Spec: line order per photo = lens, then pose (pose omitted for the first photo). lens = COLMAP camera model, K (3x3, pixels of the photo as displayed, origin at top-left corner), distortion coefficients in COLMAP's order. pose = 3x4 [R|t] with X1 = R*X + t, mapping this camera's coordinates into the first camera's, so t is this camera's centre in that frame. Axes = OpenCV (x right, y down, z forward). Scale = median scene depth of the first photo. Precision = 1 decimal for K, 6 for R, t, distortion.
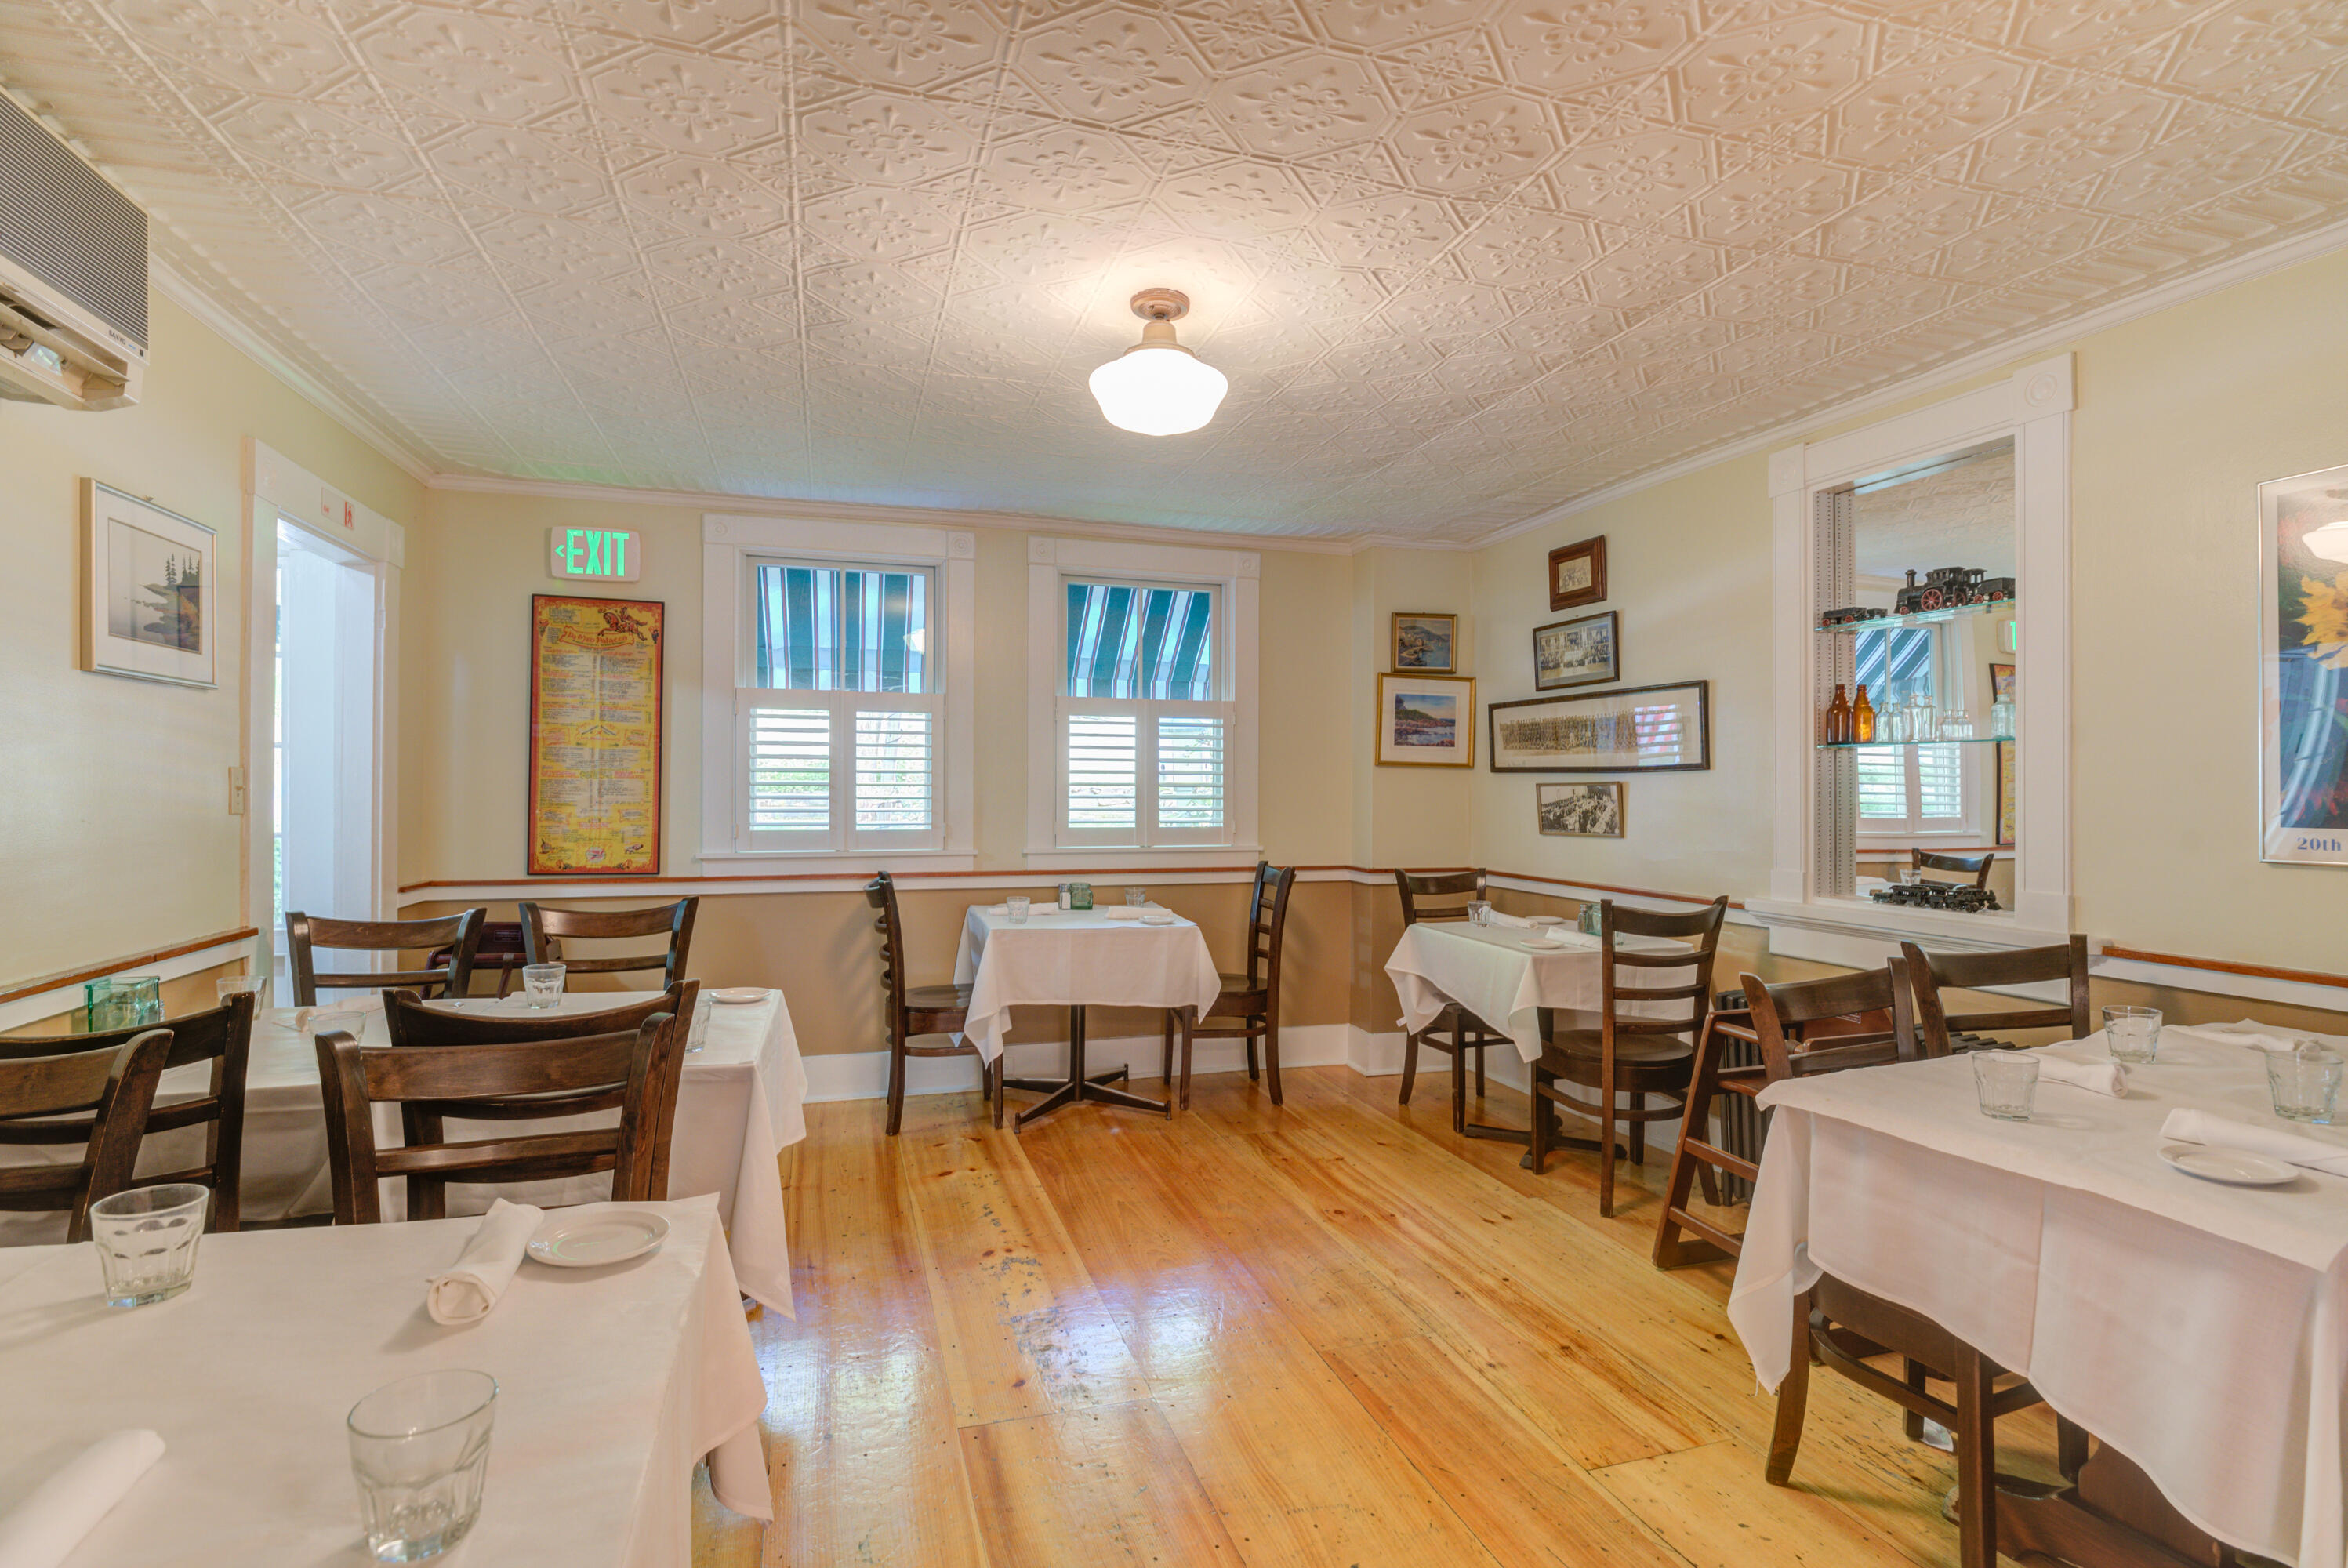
lens RADIAL K [[1150.4, 0, 1173.9], [0, 1150.4, 788.6], [0, 0, 1]] dist [-0.019670, -0.000255]
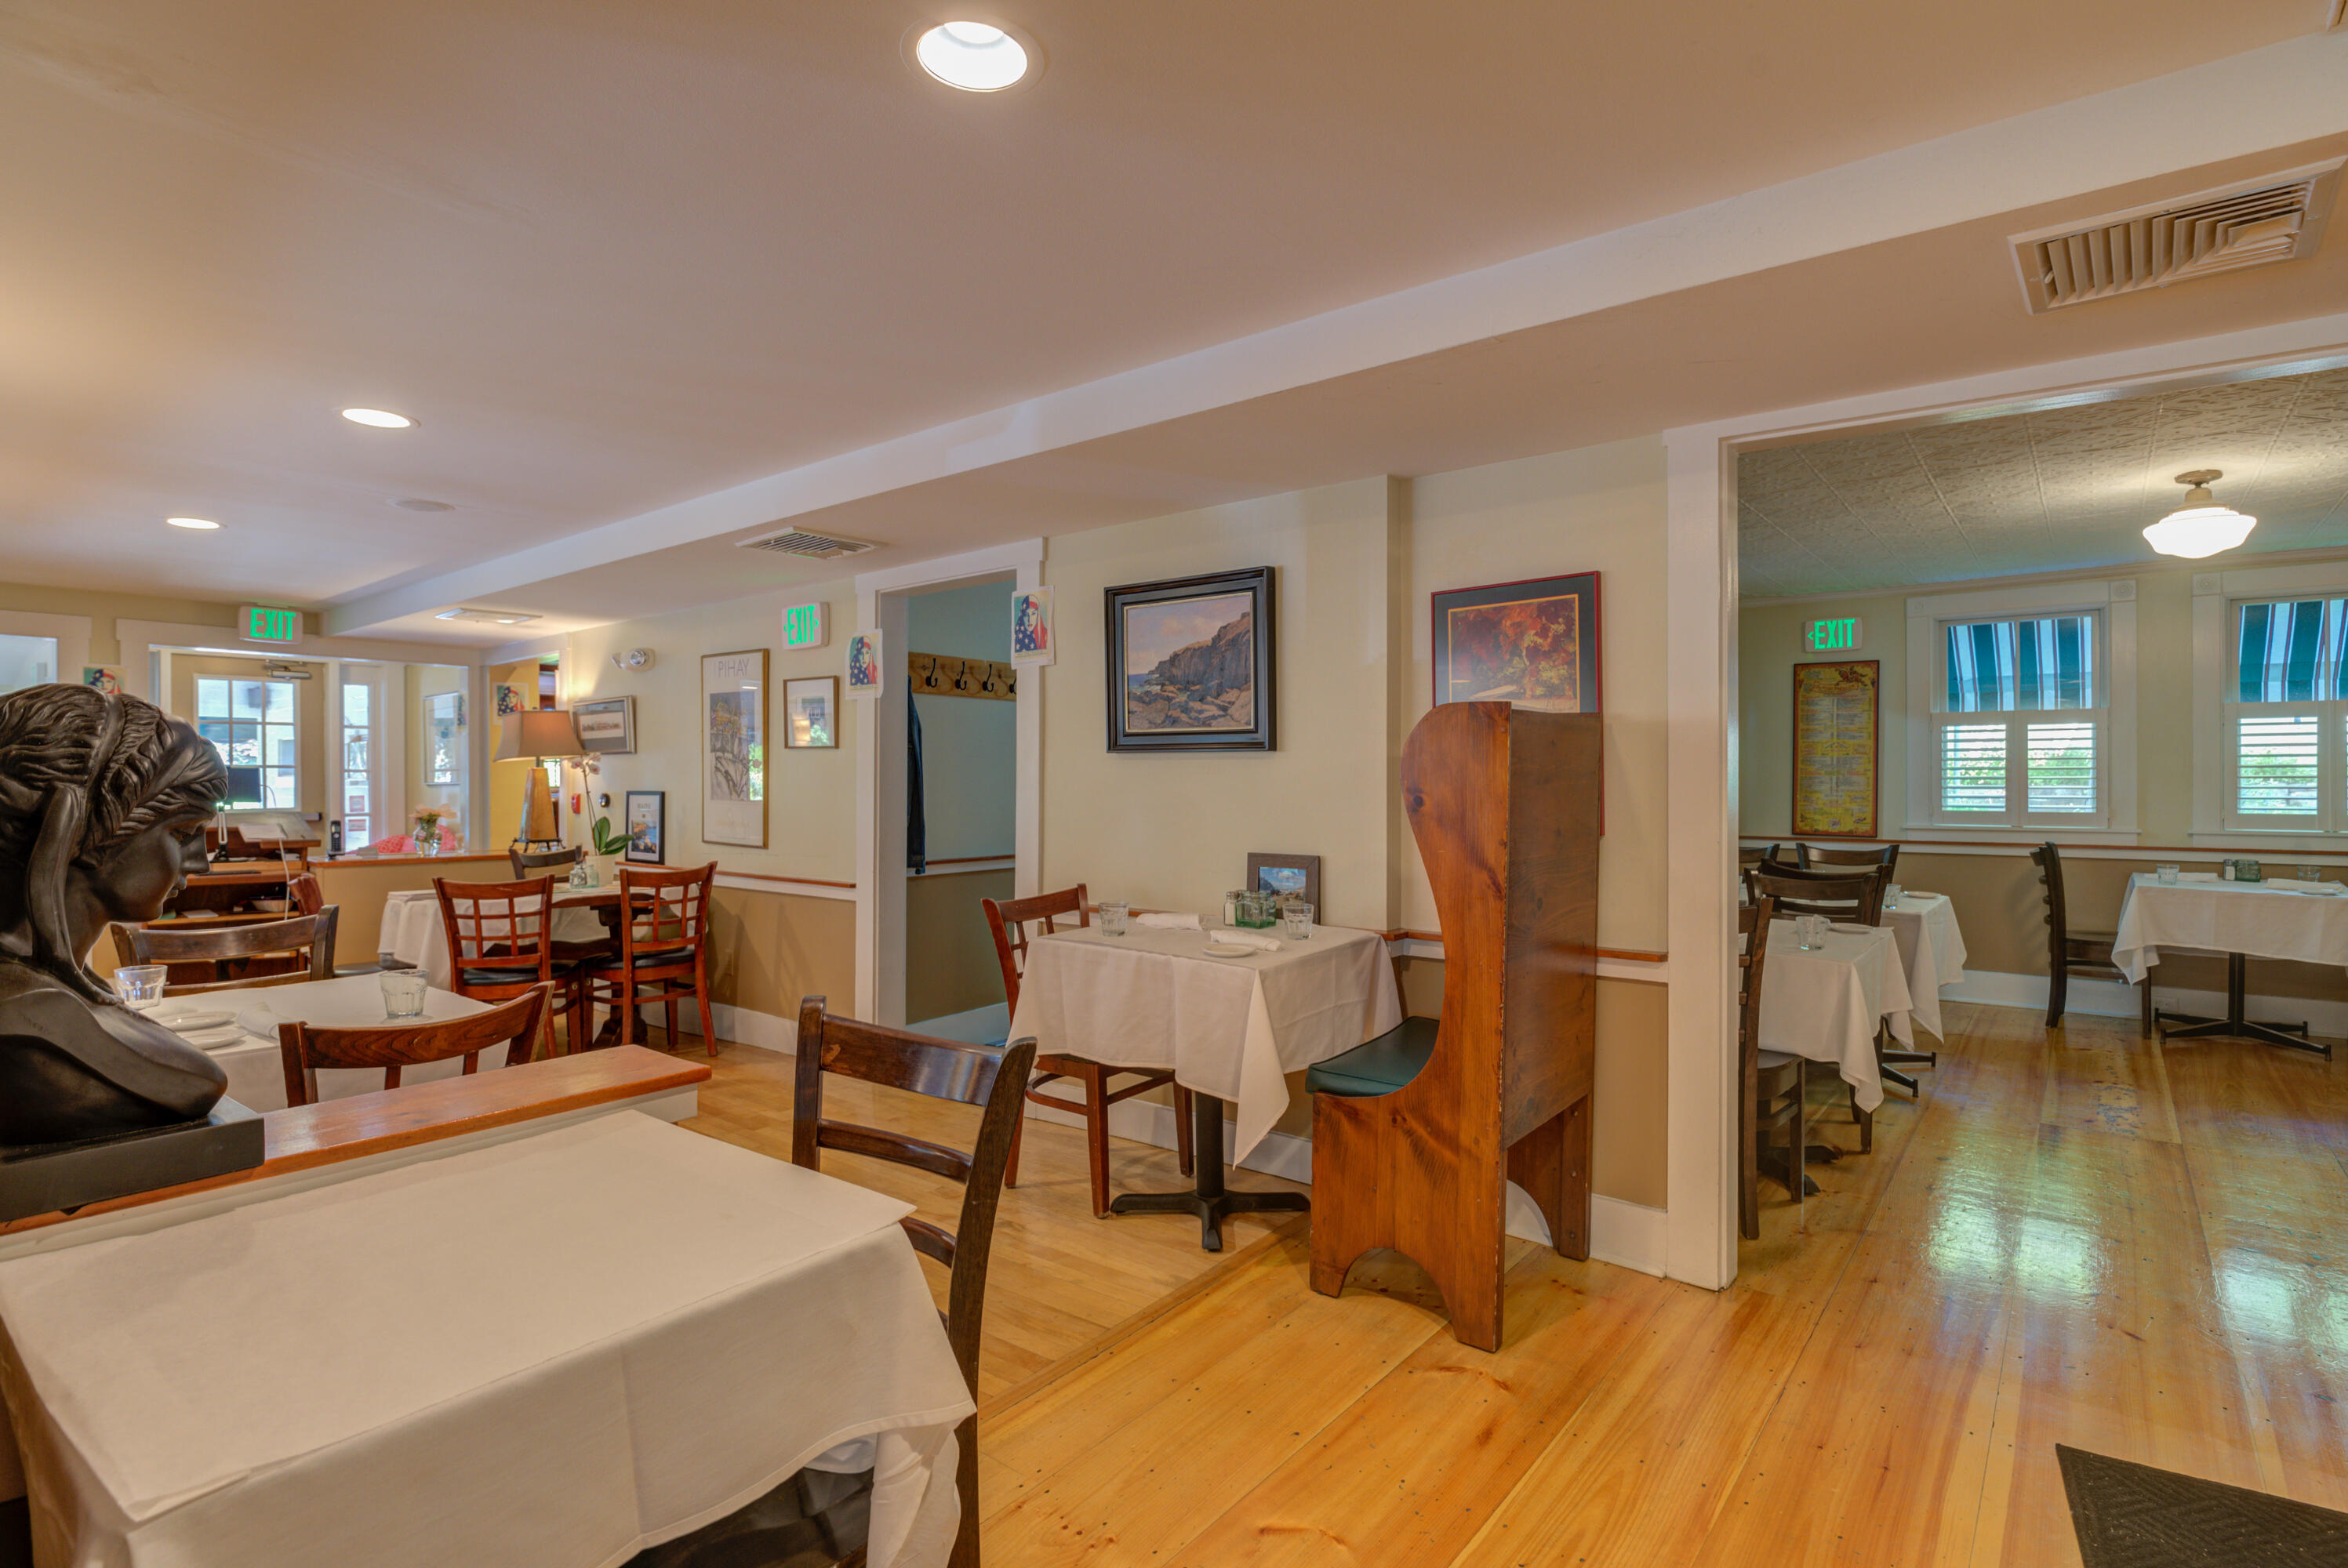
lens RADIAL K [[1150.2, 0, 1177.0], [0, 1150.2, 785.6], [0, 0, 1]] dist [-0.019670, -0.000255]
pose [[0.547159, 0.000689, -0.837028, 0.315150], [0.007326, 0.999957, 0.005612, -0.010259], [0.836996, -0.009203, 0.547131, -0.616171]]
